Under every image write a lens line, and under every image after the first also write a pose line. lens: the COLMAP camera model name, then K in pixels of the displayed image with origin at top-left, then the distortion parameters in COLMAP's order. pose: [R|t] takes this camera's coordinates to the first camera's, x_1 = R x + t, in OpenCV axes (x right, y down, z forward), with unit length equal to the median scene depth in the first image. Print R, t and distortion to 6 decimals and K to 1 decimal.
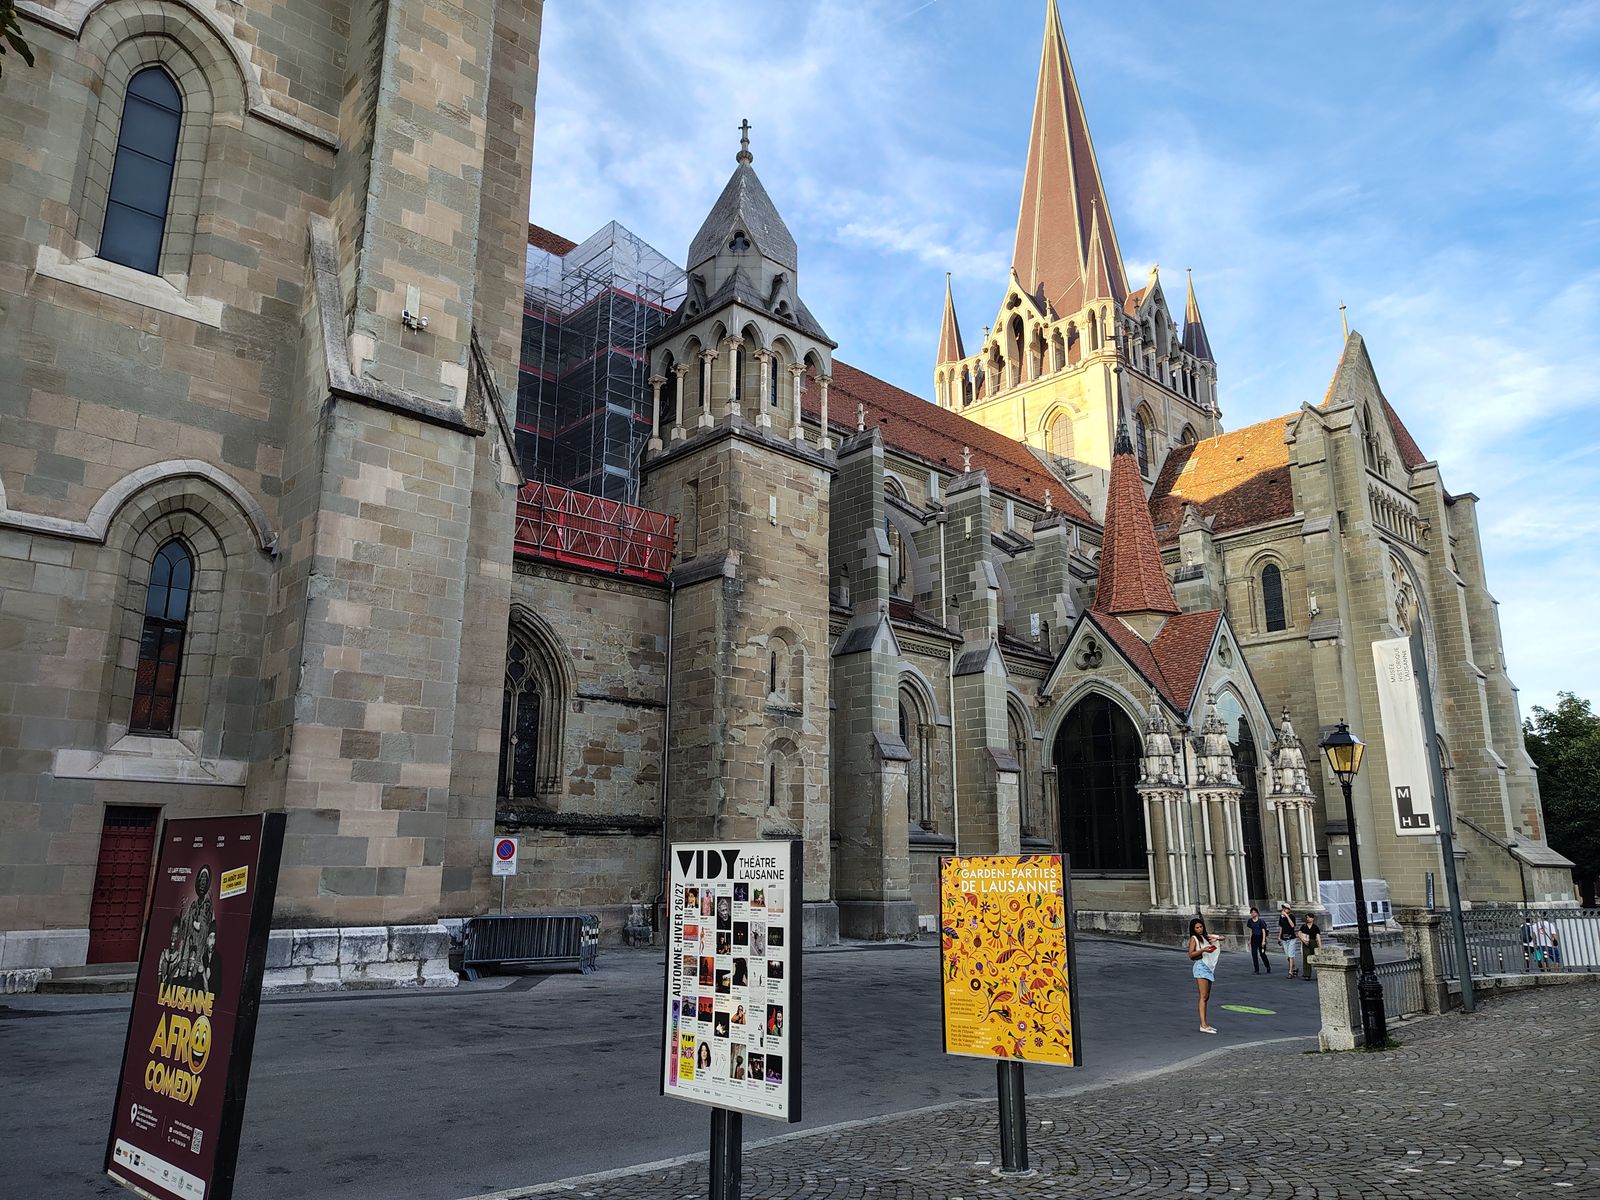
lens RADIAL K [[1115.5, 0, 797.1], [0, 1115.5, 601.3], [0, 0, 1]] dist [0.028316, -0.027968]
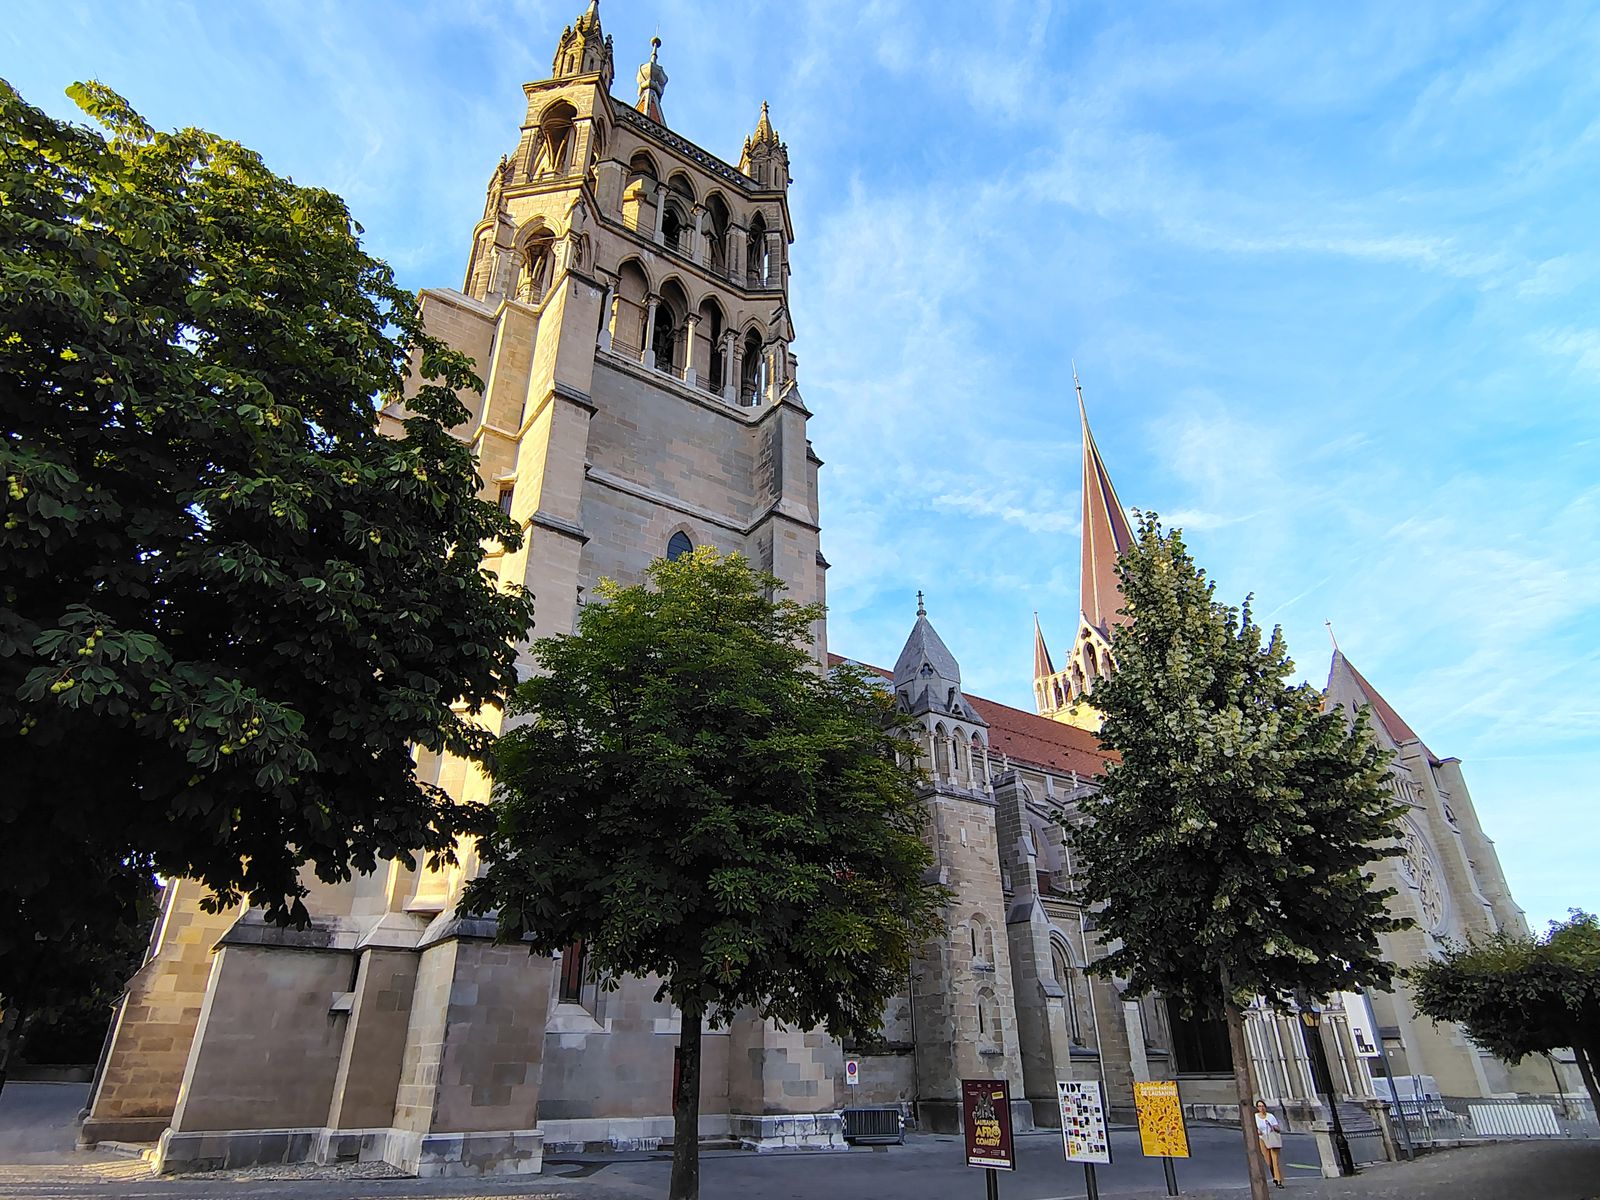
lens RADIAL K [[896.6, 0, 791.8], [0, 896.6, 598.1], [0, 0, 1]] dist [-0.017694, 0.007573]
pose [[0.990031, -0.072434, -0.120800, -0.085293], [0.040337, 0.967520, -0.249554, -0.100686], [0.134952, 0.242193, 0.960797, -0.372294]]
